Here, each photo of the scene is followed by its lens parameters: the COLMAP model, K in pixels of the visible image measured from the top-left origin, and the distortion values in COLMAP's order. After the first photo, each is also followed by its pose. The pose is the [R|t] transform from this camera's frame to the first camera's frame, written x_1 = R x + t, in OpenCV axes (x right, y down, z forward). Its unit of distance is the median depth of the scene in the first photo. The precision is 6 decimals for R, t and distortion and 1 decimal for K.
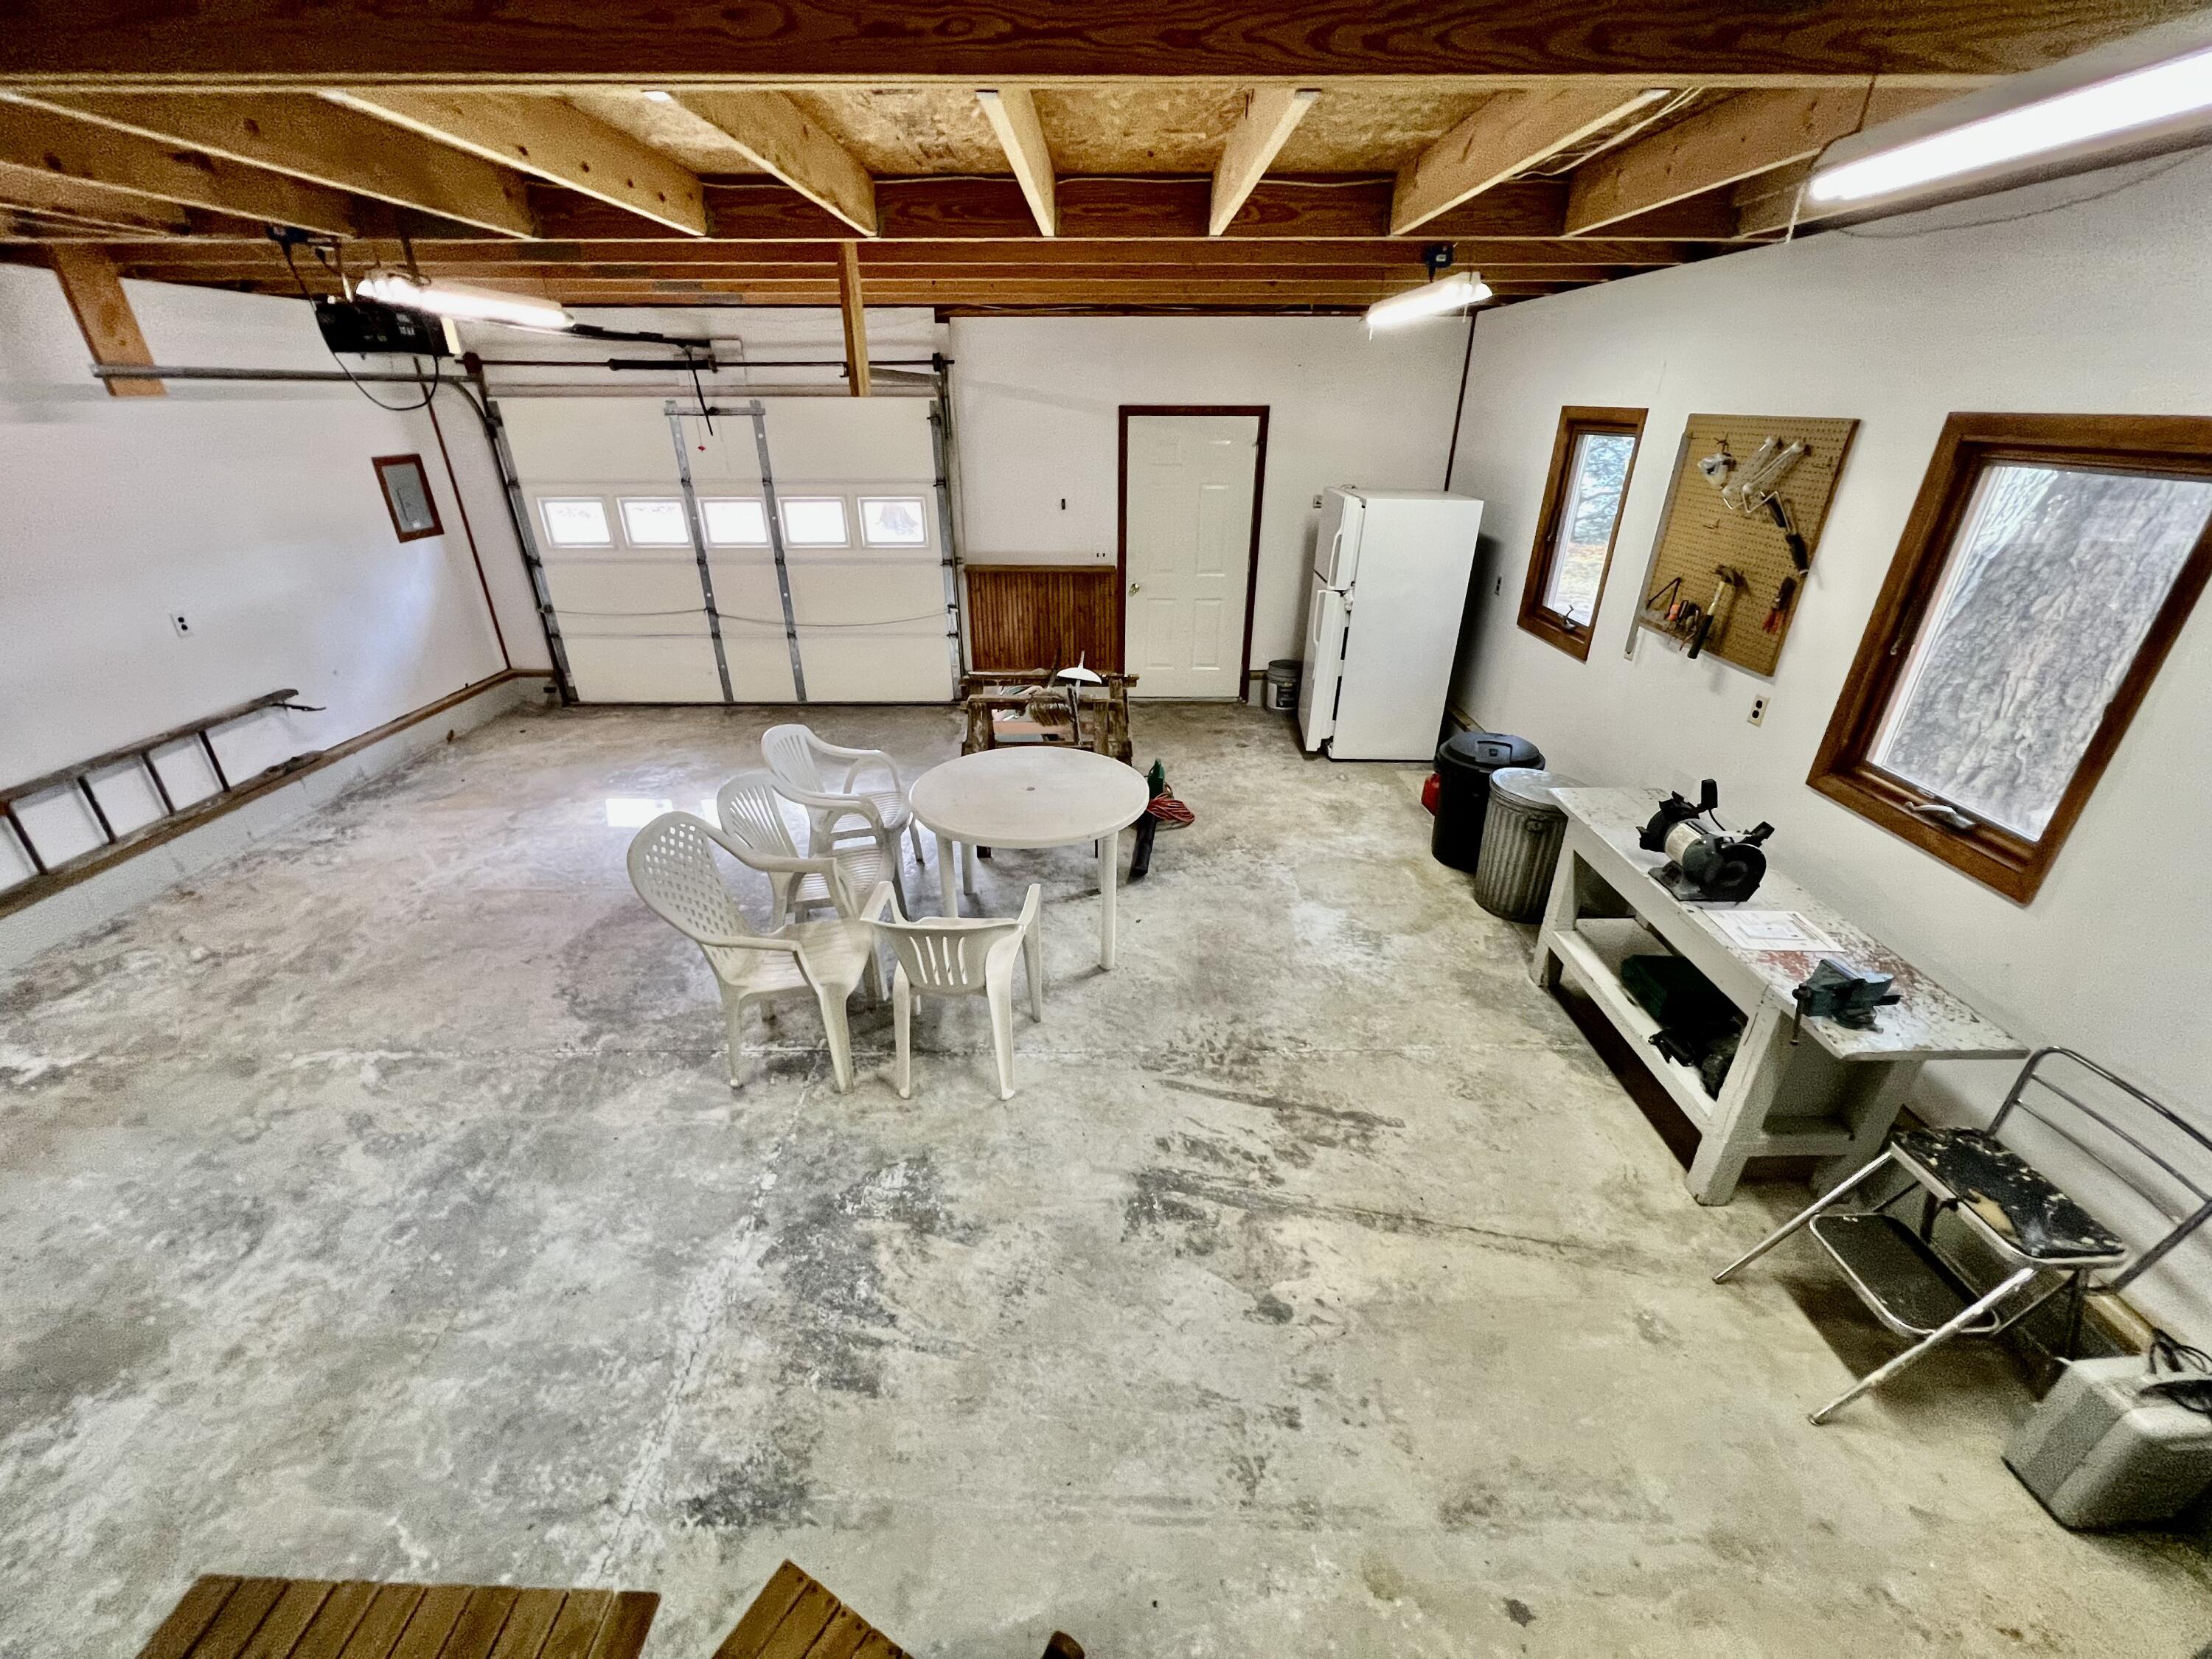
lens RADIAL K [[887.2, 0, 1106.4], [0, 887.2, 832.2], [0, 0, 1]] dist [0.003128, 0.000269]
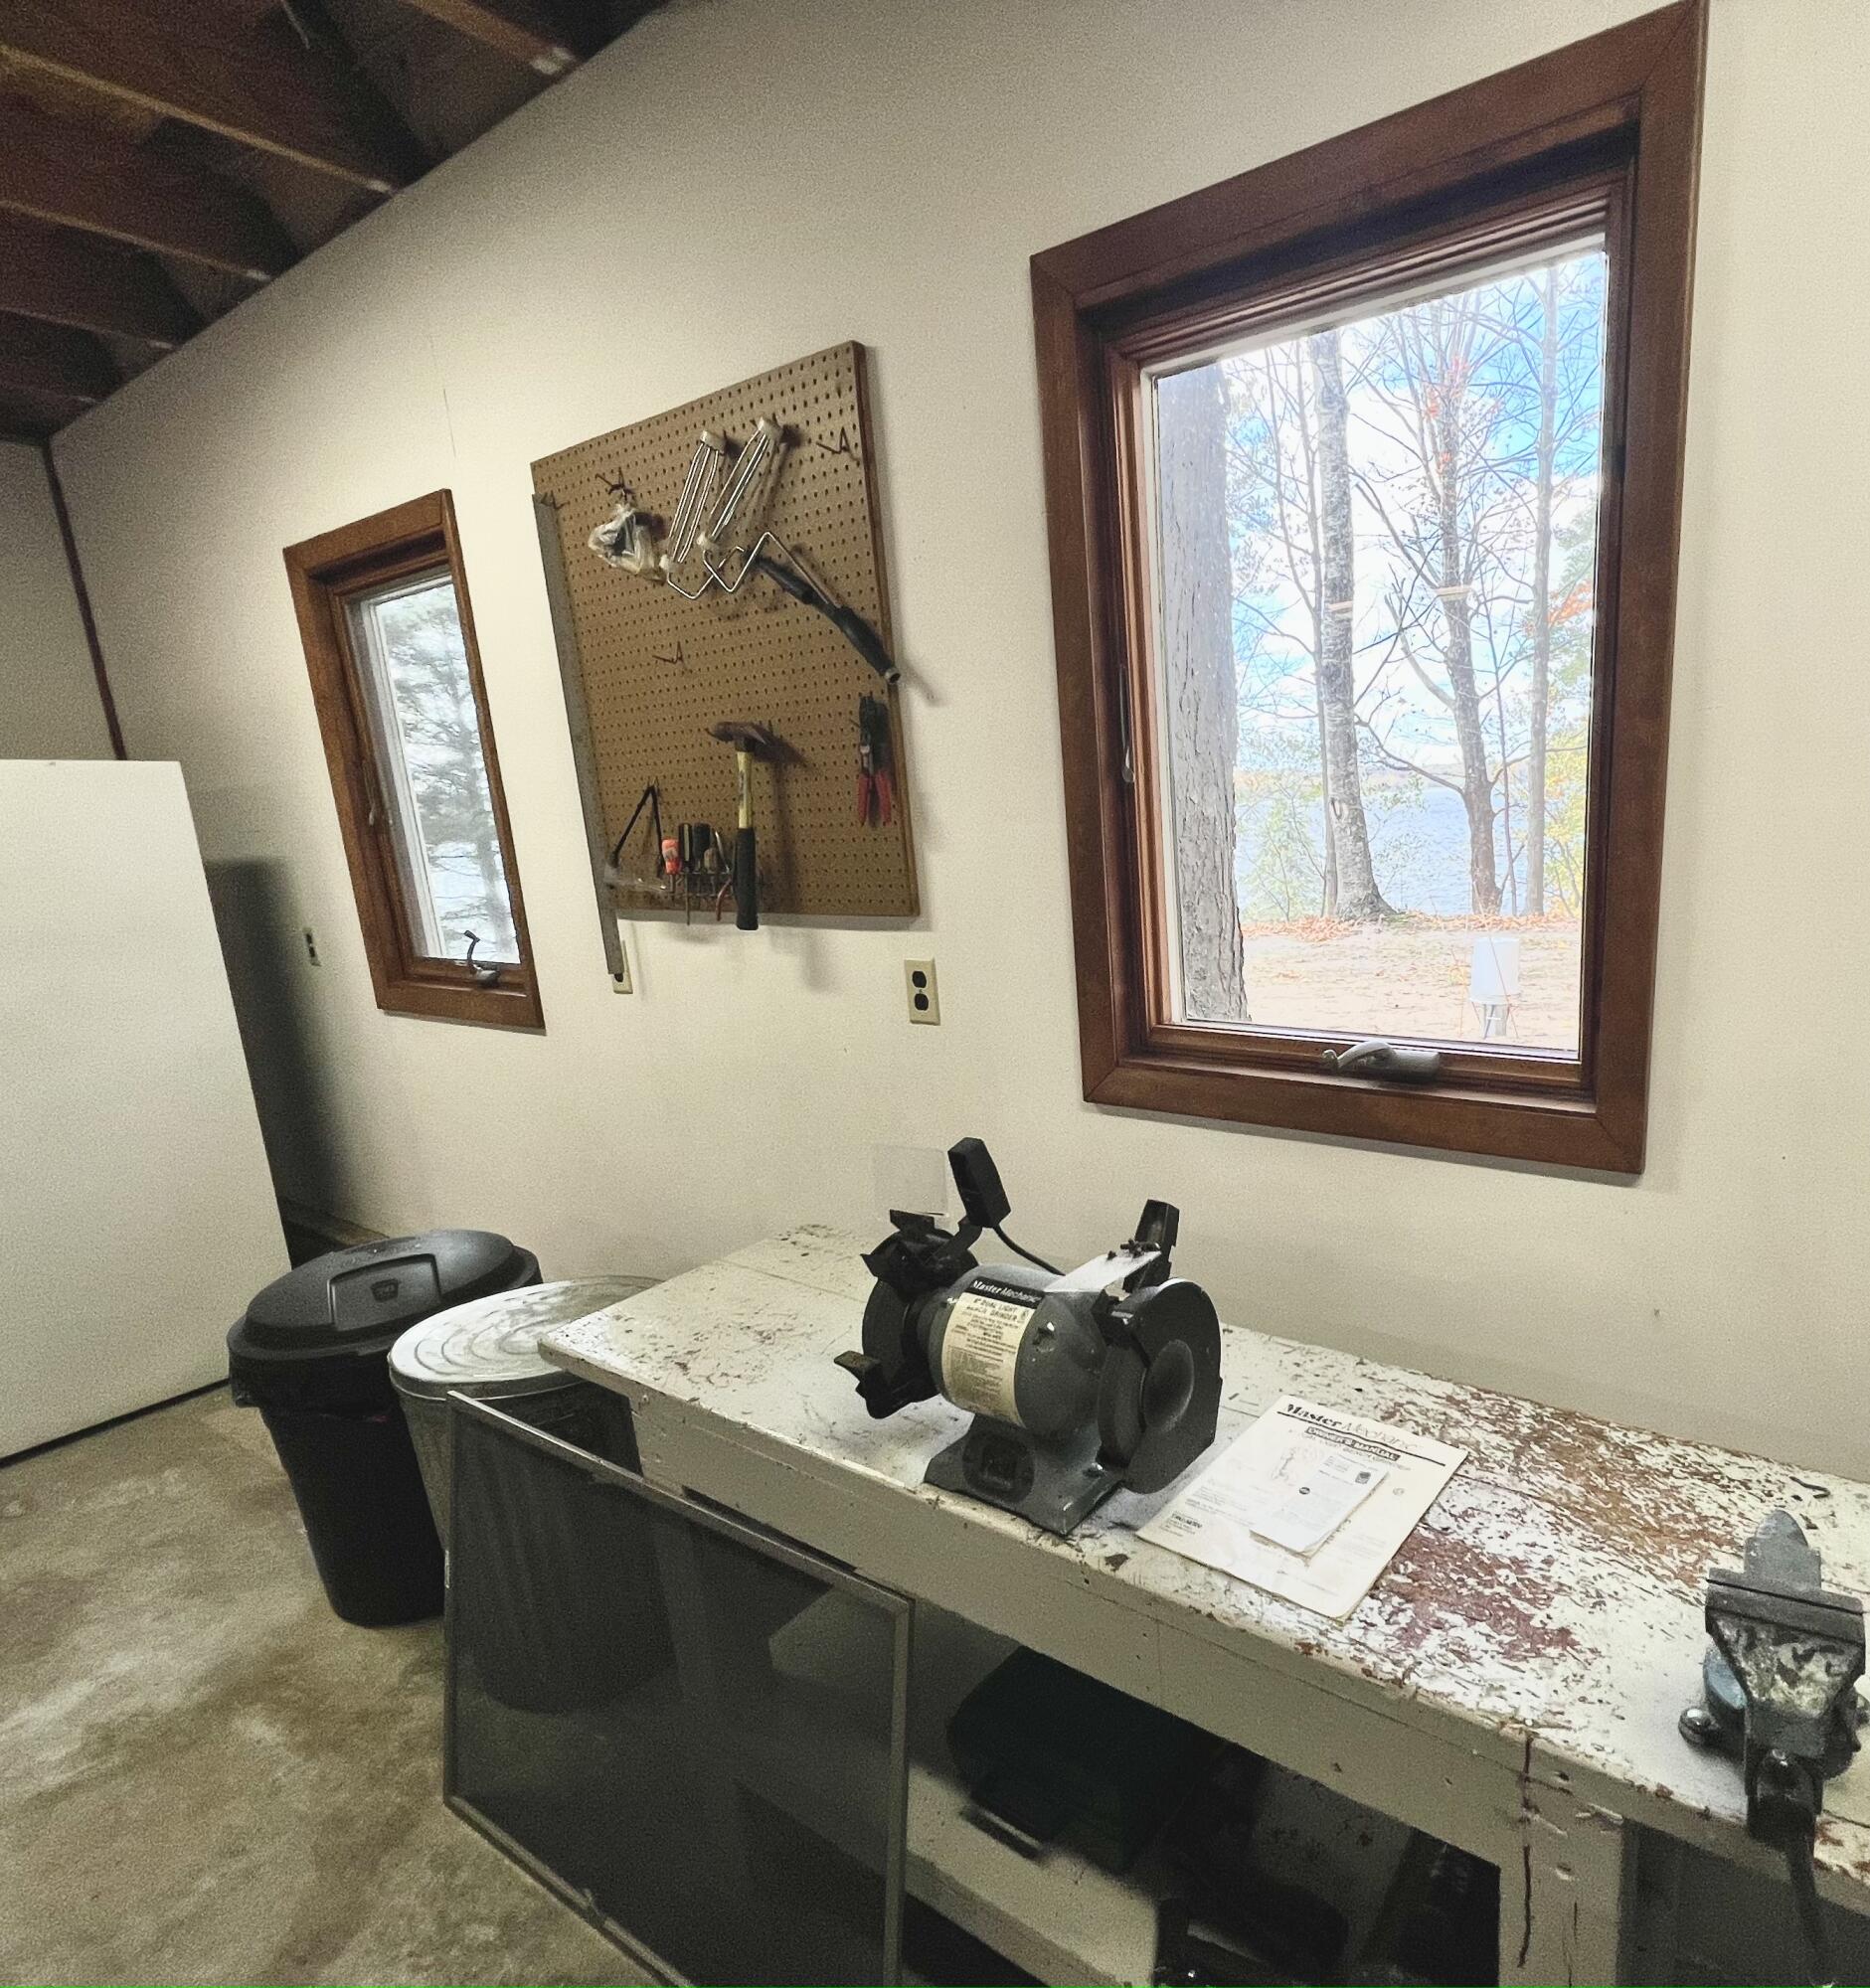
lens RADIAL K [[1141.9, 0, 1157.1], [0, 1141.9, 1054.4], [0, 0, 1]] dist [0.004194, 0.000371]
pose [[0.554567, -0.216543, 0.803471, 0.314413], [0.412151, 0.910274, -0.039146, -0.034730], [-0.722902, 0.352860, 0.594056, 0.560173]]
